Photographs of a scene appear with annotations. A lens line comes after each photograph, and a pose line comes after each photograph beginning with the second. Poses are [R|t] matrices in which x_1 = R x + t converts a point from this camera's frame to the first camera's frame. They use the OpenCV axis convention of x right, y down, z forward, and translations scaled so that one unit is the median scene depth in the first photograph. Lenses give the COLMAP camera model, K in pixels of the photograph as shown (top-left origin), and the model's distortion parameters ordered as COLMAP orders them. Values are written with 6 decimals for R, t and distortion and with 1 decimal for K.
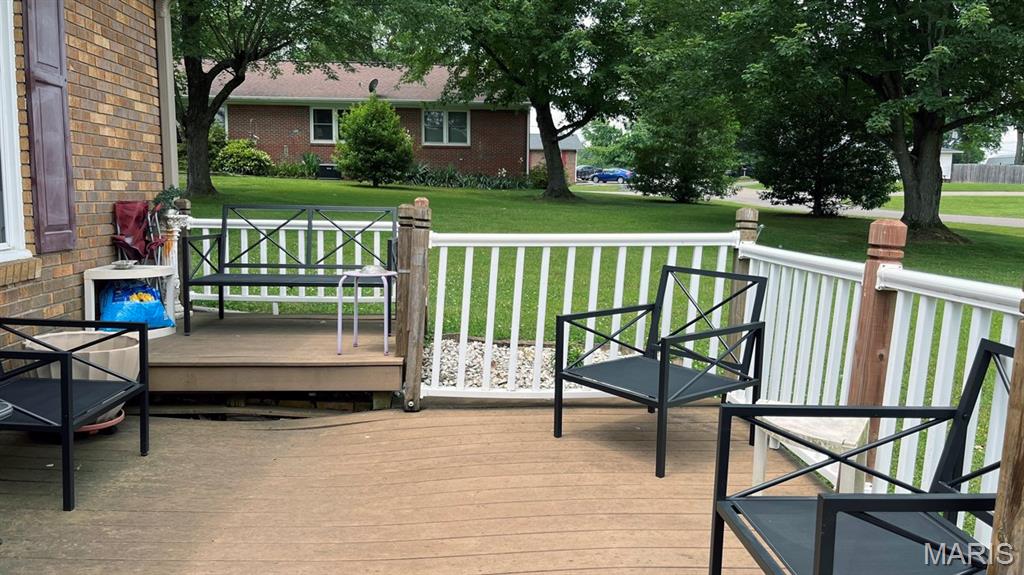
lens RADIAL K [[782.5, 0, 513.9], [0, 782.5, 282.5], [0, 0, 1]] dist [0.060463, -0.079201]
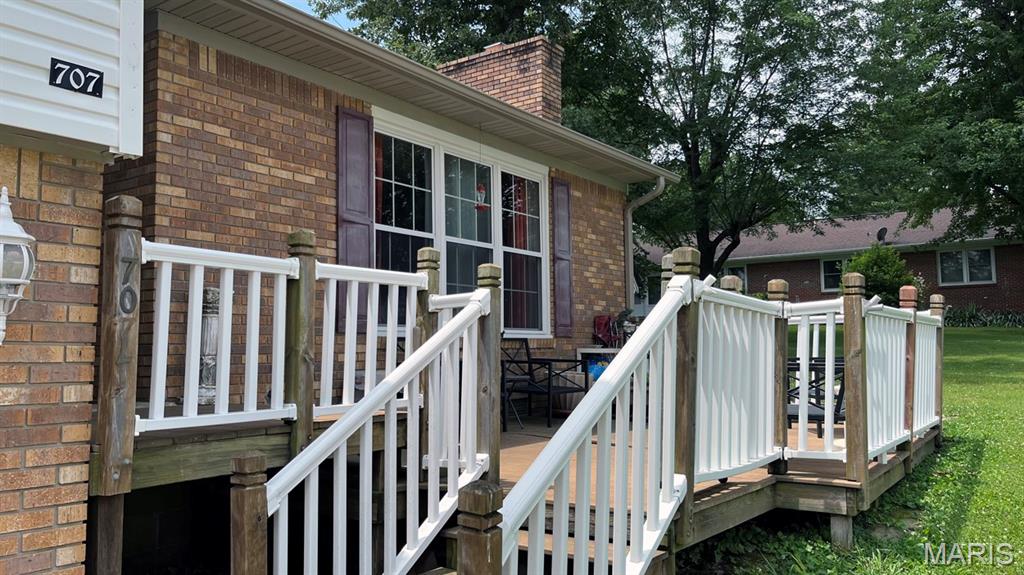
lens RADIAL K [[782.5, 0, 513.9], [0, 782.5, 282.5], [0, 0, 1]] dist [0.060463, -0.079201]
pose [[0.779430, -0.076132, -0.621846, 0.509304], [-0.049315, 0.982053, -0.182043, 0.166892], [0.624545, 0.172556, 0.761687, -0.565226]]
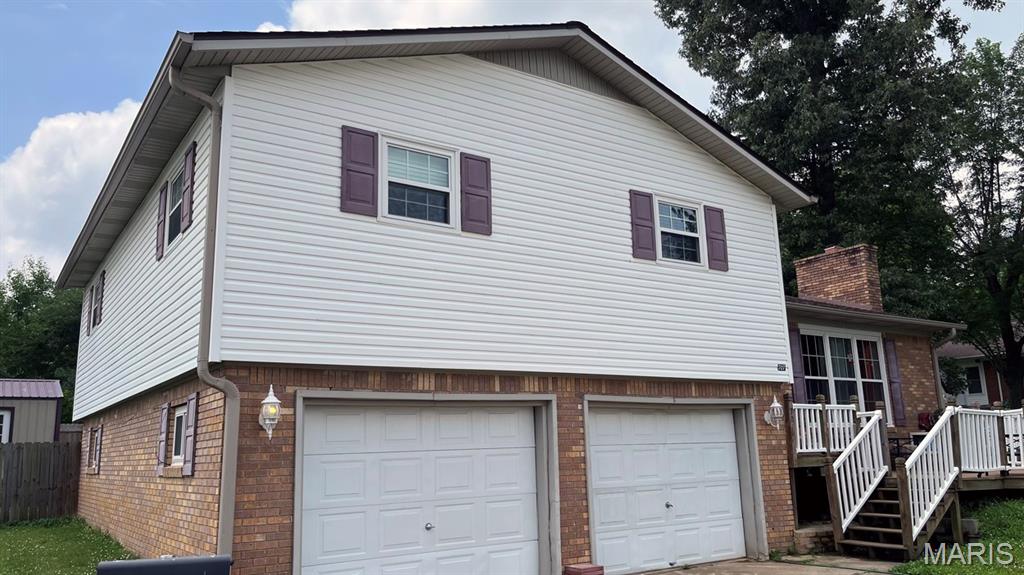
lens RADIAL K [[782.5, 0, 513.9], [0, 782.5, 282.5], [0, 0, 1]] dist [0.060463, -0.079201]
pose [[0.508998, -0.205699, -0.835828, 1.464902], [-0.063685, 0.959366, -0.274885, 0.378063], [0.858409, 0.193146, 0.475215, -2.071142]]
